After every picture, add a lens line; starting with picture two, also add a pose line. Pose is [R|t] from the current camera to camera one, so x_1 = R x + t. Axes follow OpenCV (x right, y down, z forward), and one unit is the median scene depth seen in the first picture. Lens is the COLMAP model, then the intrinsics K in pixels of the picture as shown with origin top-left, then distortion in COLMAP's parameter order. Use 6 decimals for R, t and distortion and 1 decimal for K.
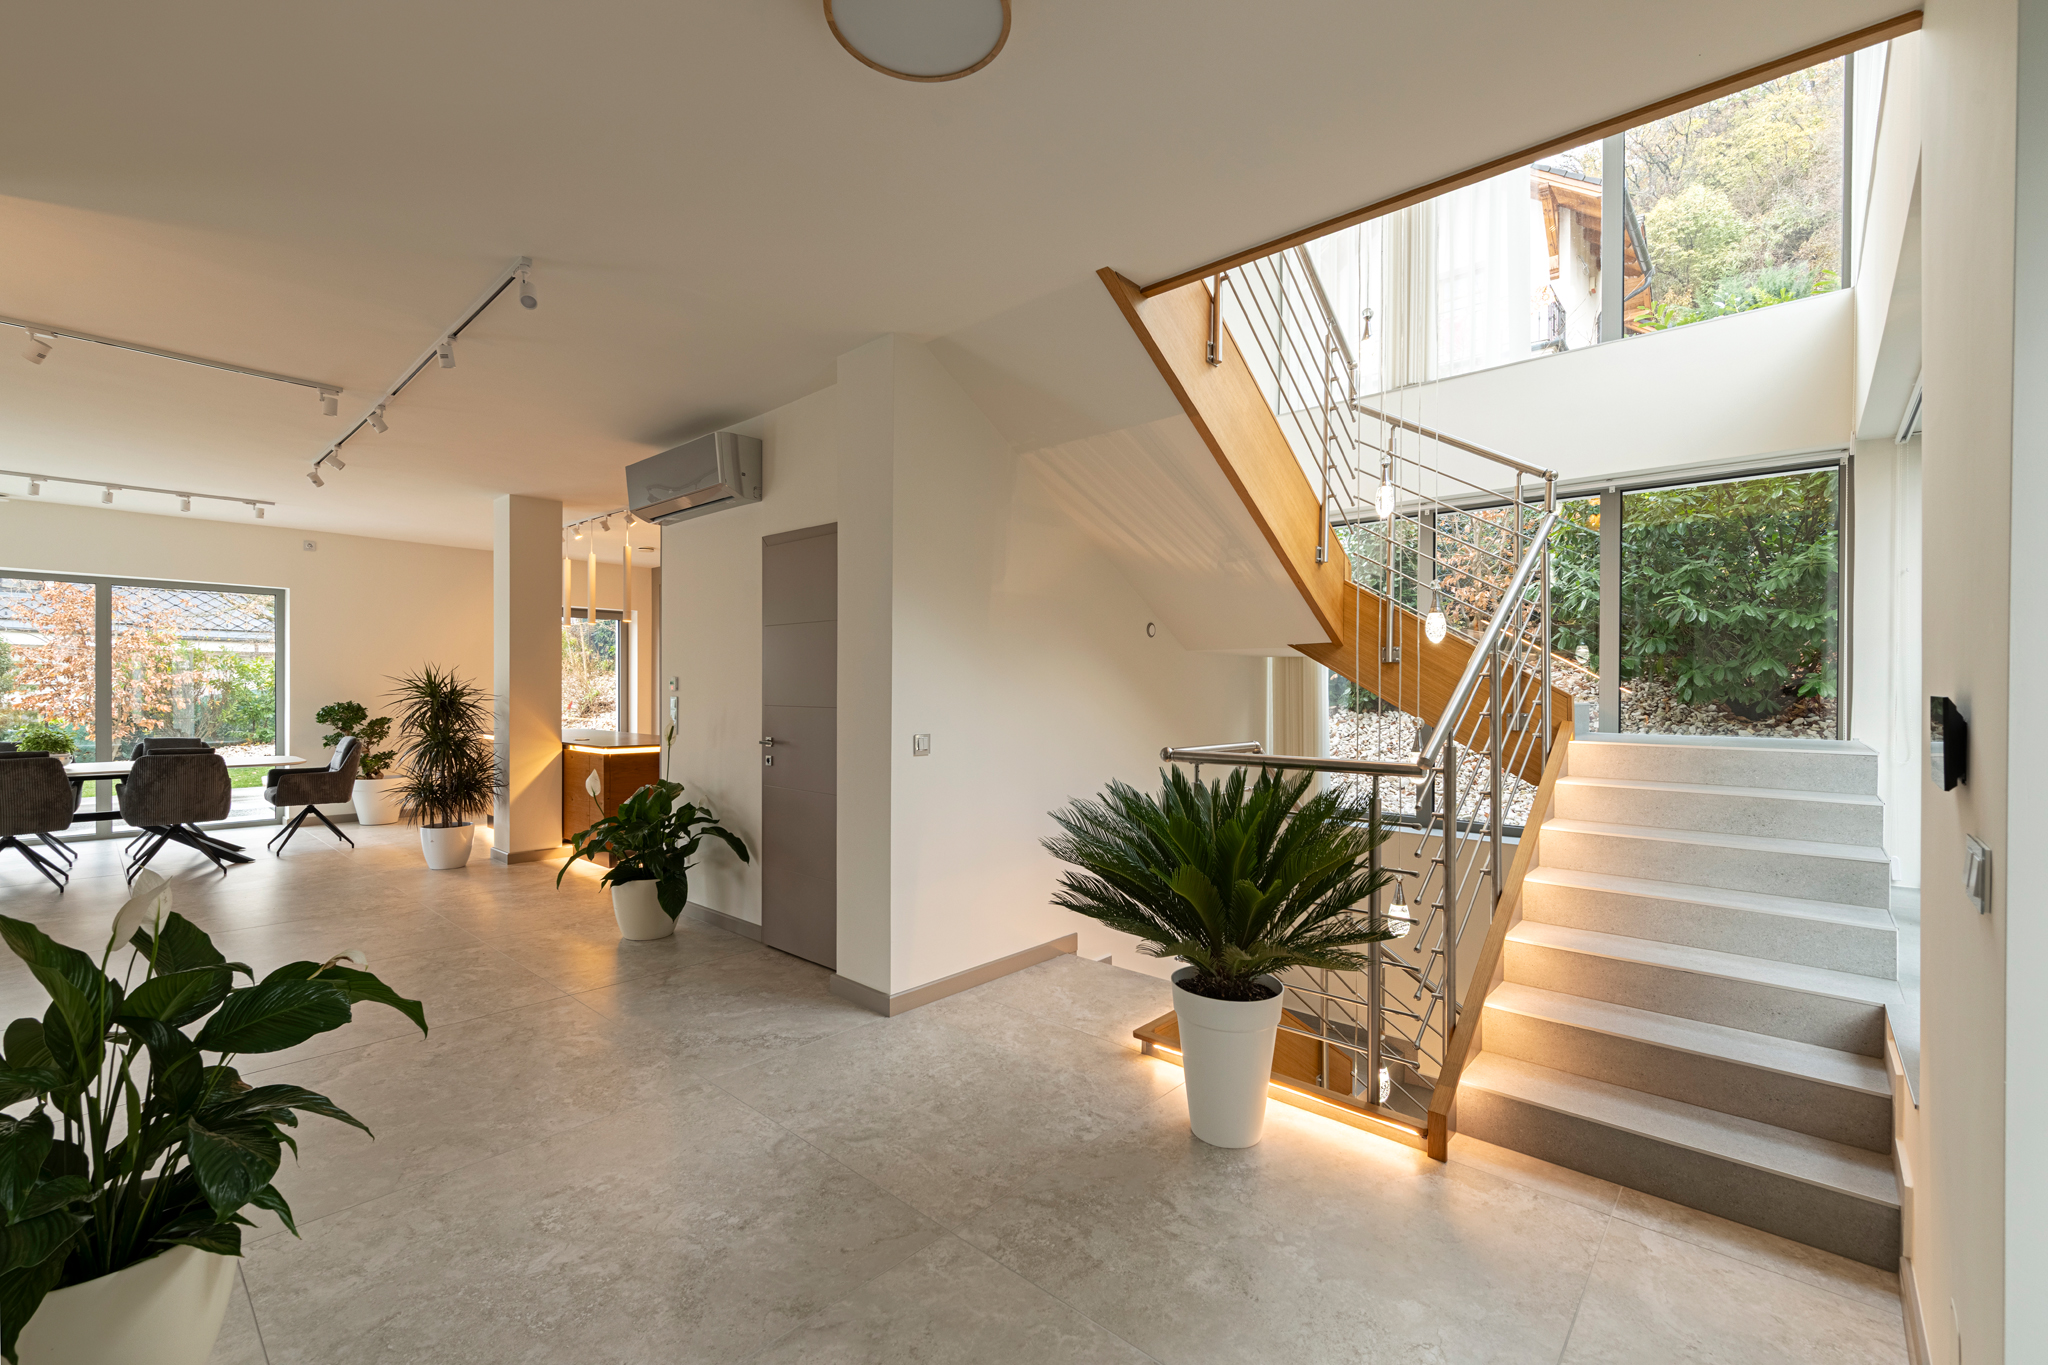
lens RADIAL K [[855.2, 0, 997.0], [0, 855.2, 685.2], [0, 0, 1]] dist [-0.004236, 0.000594]
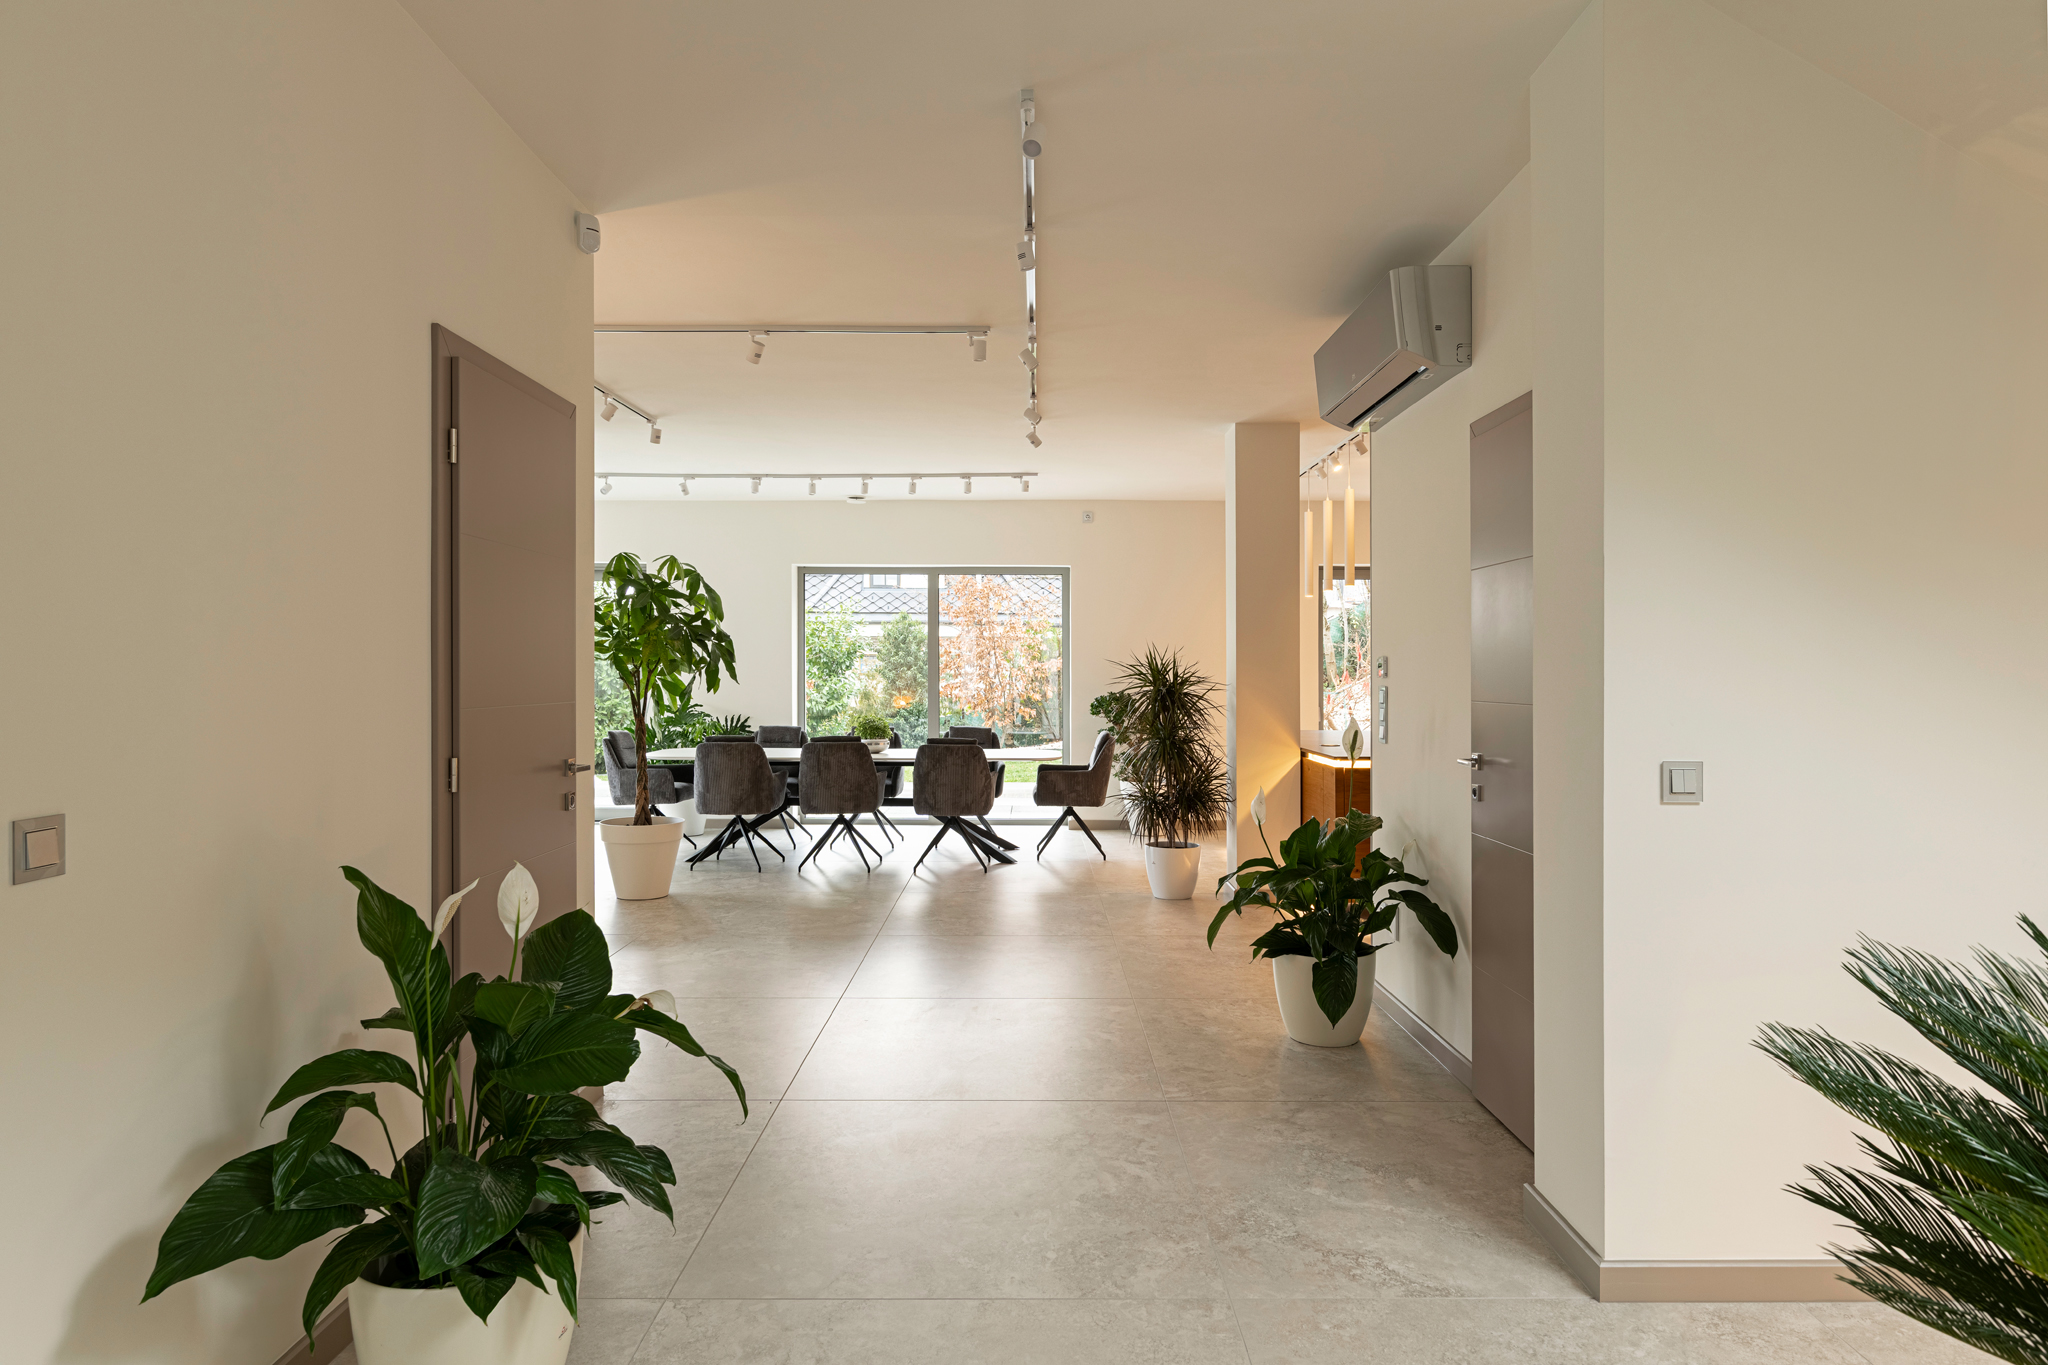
lens RADIAL K [[1194.4, 0, 1031.3], [0, 1194.4, 665.9], [0, 0, 1]] dist [-0.006284, 0.001463]
pose [[0.684330, -0.009038, -0.729116, 0.091329], [0.005207, 0.999958, -0.007508, 0.002817], [0.729154, 0.001341, 0.684349, 0.134853]]
